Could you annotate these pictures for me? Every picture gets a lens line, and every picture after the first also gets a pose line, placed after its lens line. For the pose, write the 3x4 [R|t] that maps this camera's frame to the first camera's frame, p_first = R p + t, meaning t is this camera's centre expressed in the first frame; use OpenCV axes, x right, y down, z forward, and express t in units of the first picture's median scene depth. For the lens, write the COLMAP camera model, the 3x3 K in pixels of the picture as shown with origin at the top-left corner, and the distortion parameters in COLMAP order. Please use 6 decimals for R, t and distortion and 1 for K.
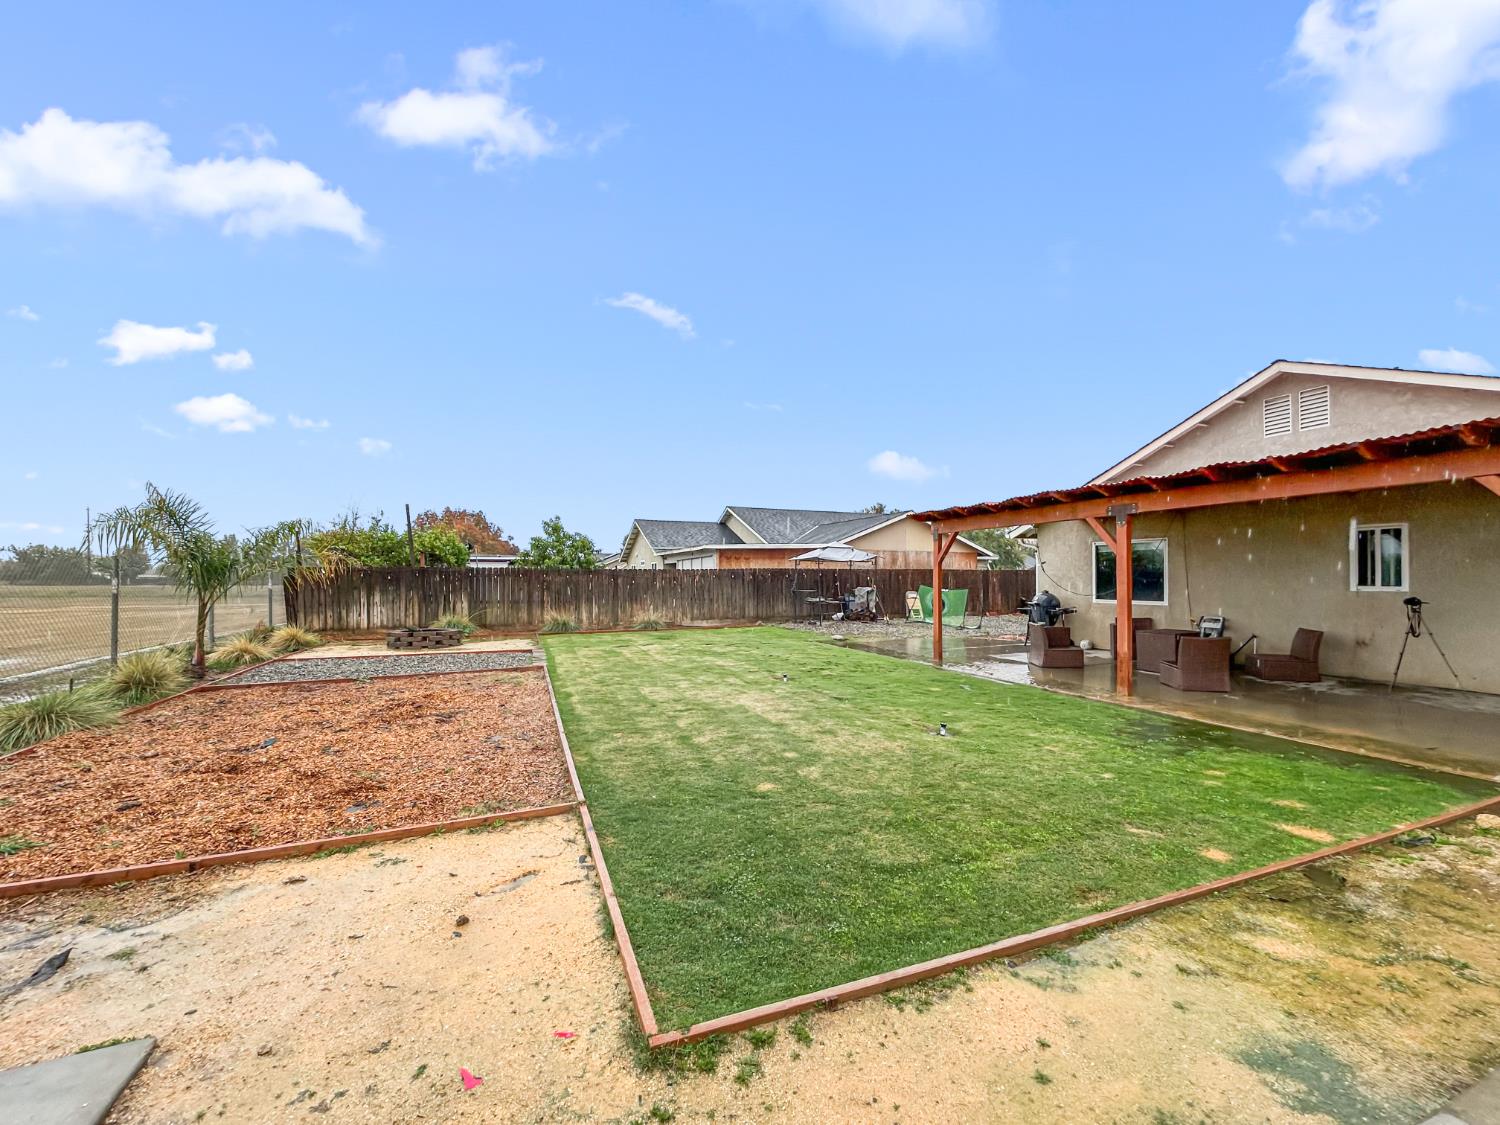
lens RADIAL K [[599.1, 0, 763.7], [0, 599.1, 567.8], [0, 0, 1]] dist [0.003383, 0.000535]
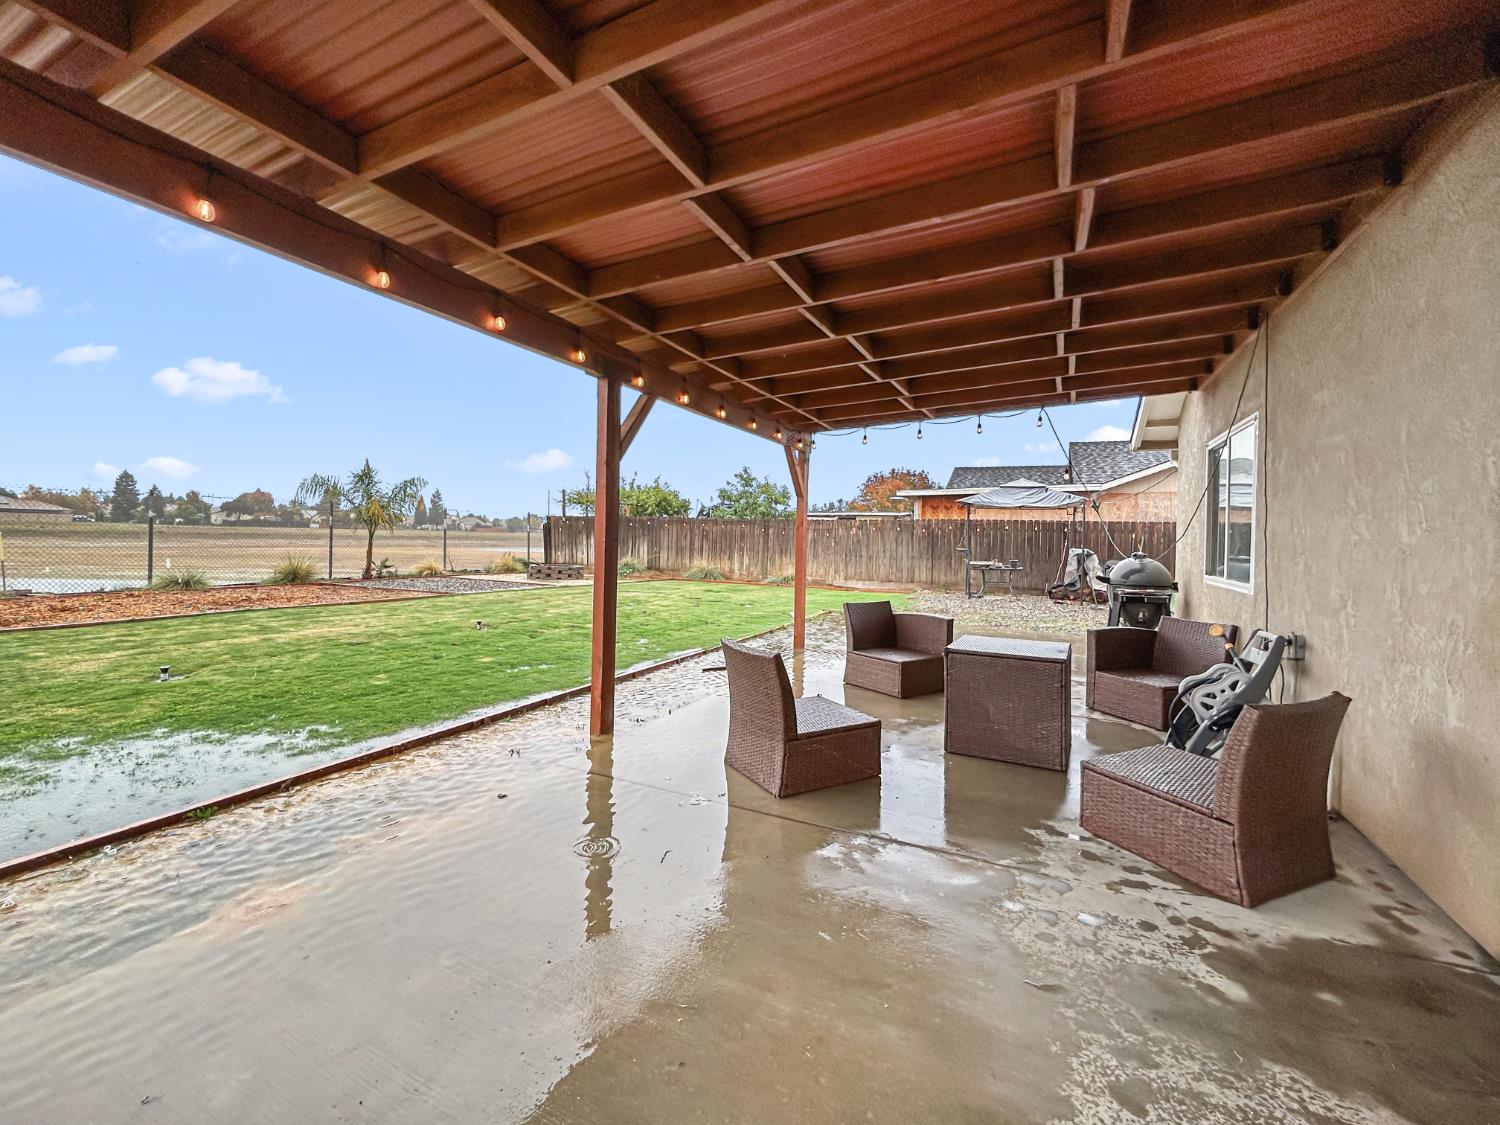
lens RADIAL K [[618.2, 0, 748.0], [0, 618.2, 544.8], [0, 0, 1]] dist [-0.000065, 0.000266]
pose [[0.651134, 0.029641, -0.758384, 1.592580], [-0.011357, 0.999506, 0.029314, 0.048779], [0.758878, -0.010474, 0.651149, 1.137756]]
